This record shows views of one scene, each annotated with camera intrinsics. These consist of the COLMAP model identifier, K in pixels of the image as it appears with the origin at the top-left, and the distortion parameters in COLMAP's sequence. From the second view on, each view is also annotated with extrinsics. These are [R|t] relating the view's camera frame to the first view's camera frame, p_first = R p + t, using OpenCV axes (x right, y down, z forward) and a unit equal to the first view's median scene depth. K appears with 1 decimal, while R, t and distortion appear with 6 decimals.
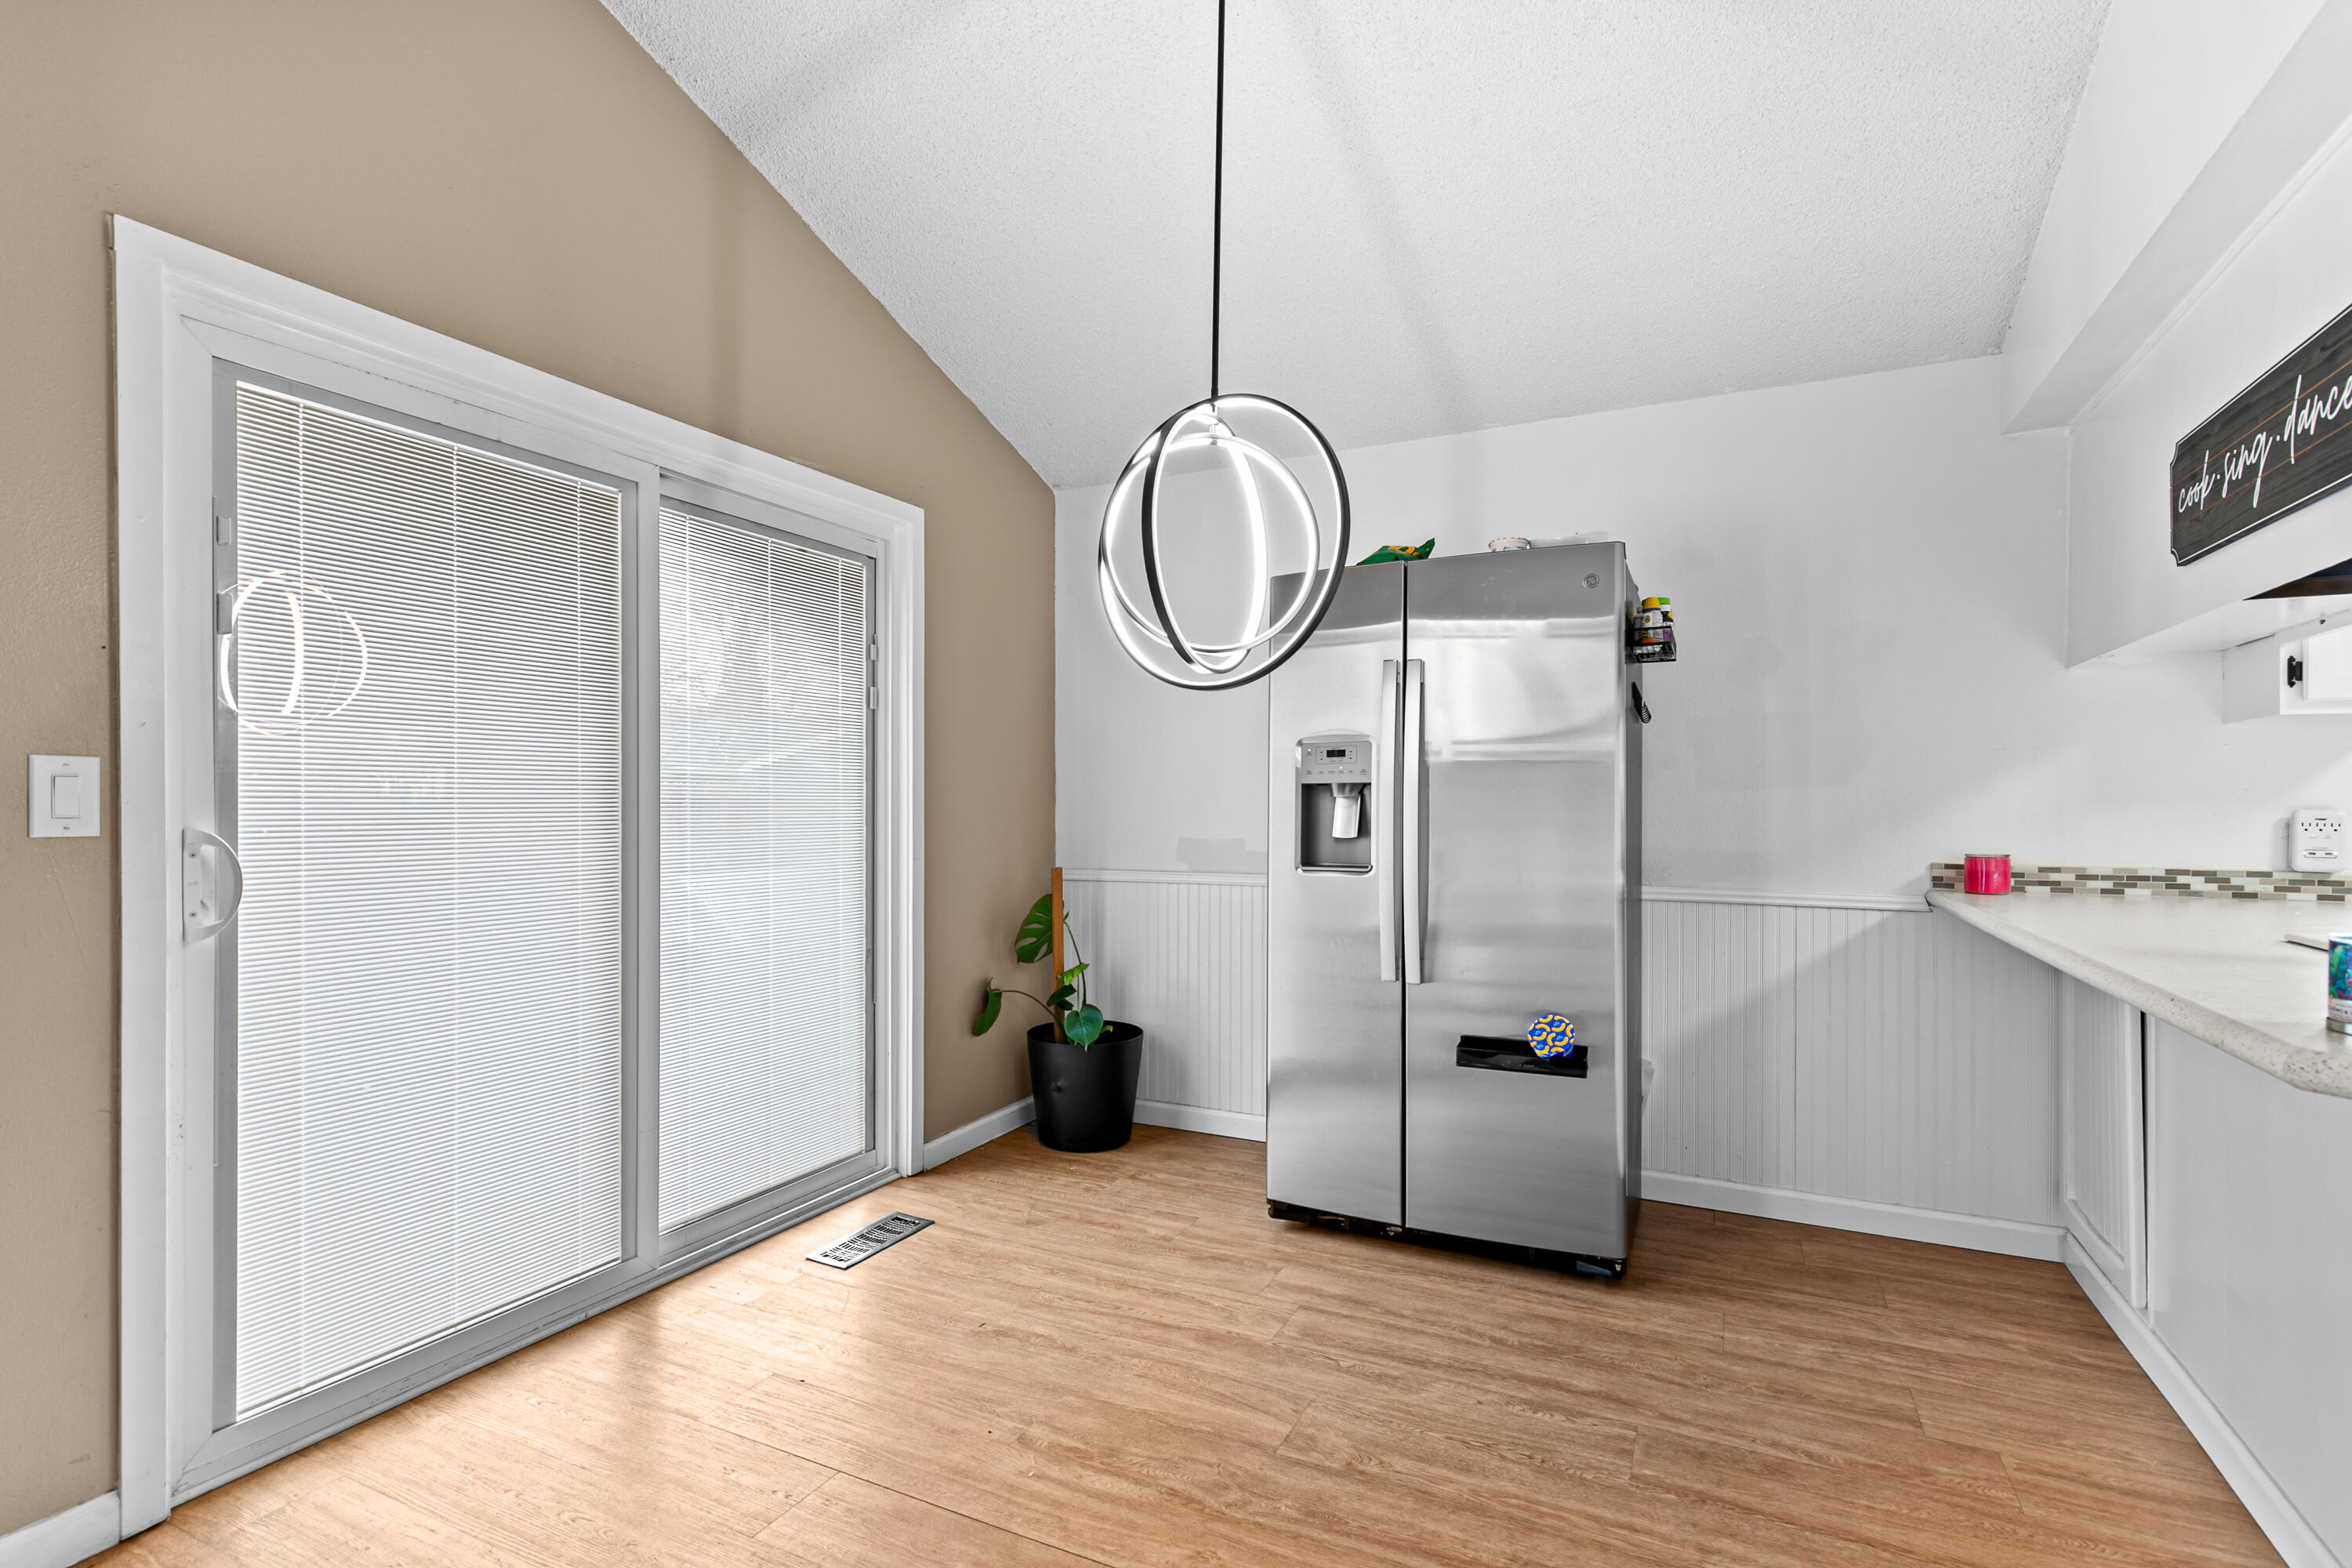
lens RADIAL K [[1076.1, 0, 1176.8], [0, 1076.1, 811.7], [0, 0, 1]] dist [0.003327, 0.000358]
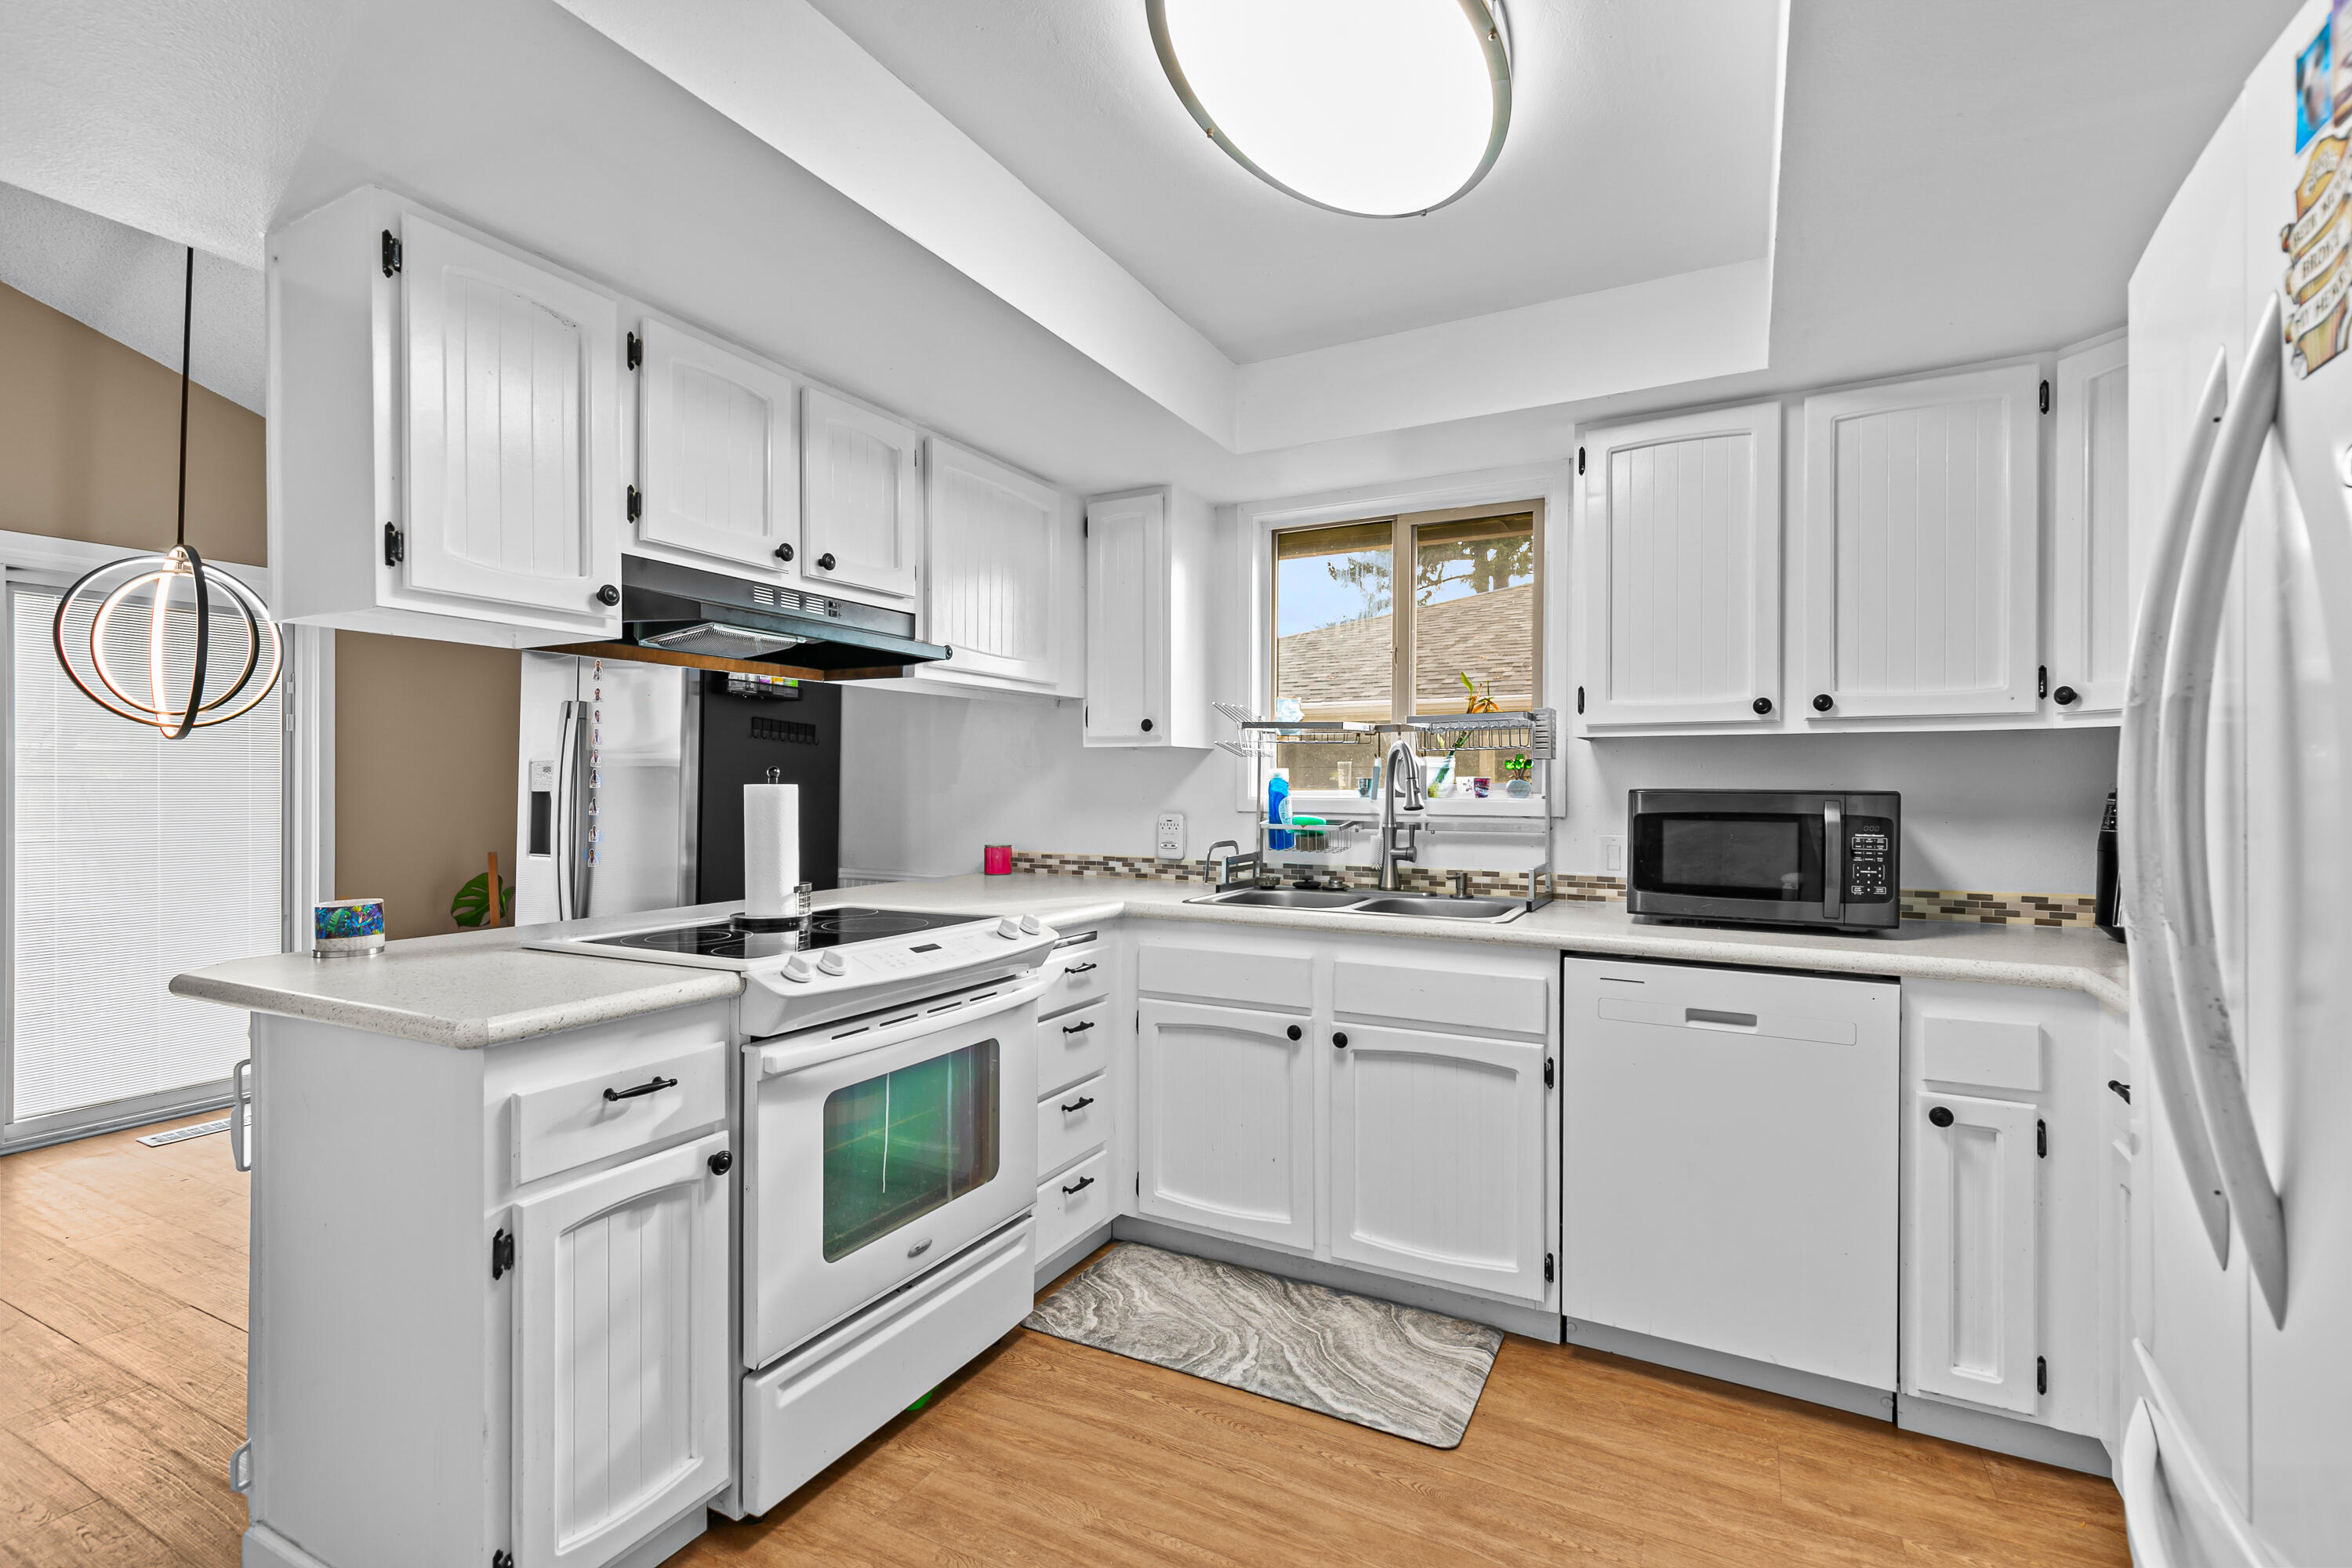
lens RADIAL K [[1051.6, 0, 1176.0], [0, 1051.6, 784.0], [0, 0, 1]] dist [-0.000645, -0.000093]
pose [[0.999857, -0.001322, -0.016850, 1.058881], [0.001207, 0.999976, -0.006826, -0.028247], [0.016858, 0.006805, 0.999835, -0.315031]]
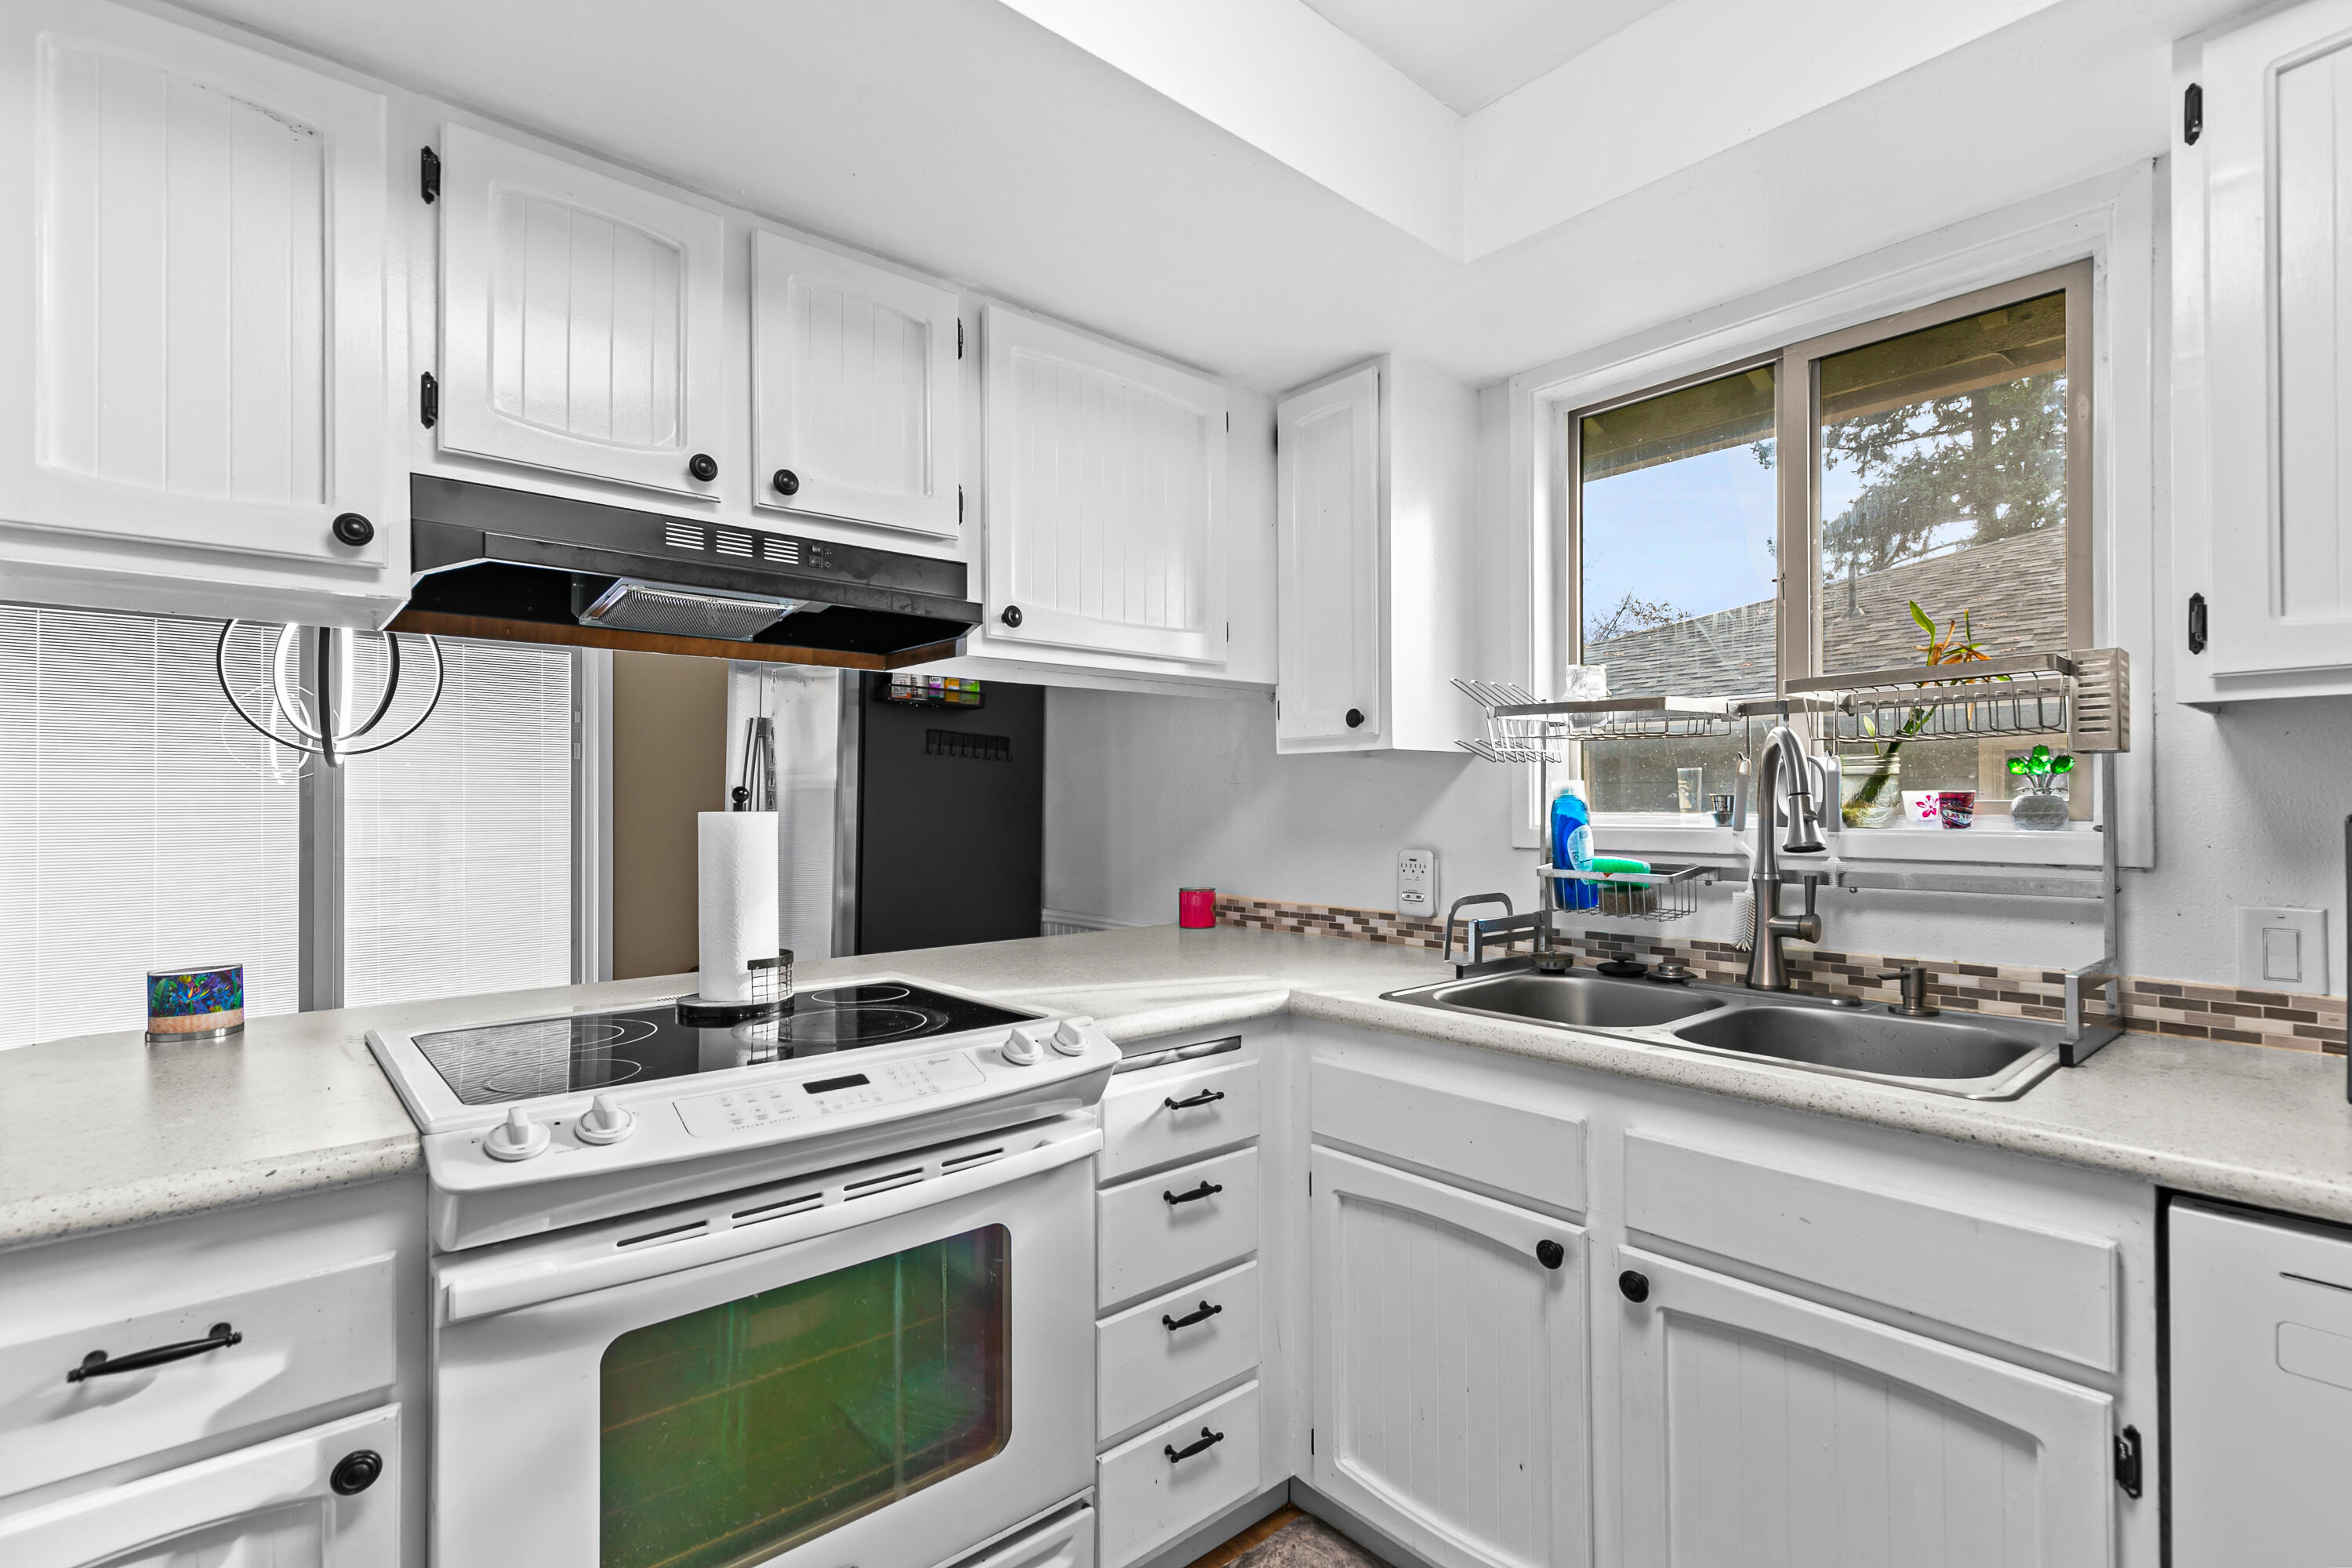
lens RADIAL K [[1079.1, 0, 1176.1], [0, 1079.1, 795.3], [0, 0, 1]] dist [0.004427, -0.000871]
pose [[0.928349, -0.011019, -0.371547, 1.180129], [0.005385, 0.999854, -0.016200, -0.032469], [0.371671, 0.013038, 0.928273, 0.064506]]
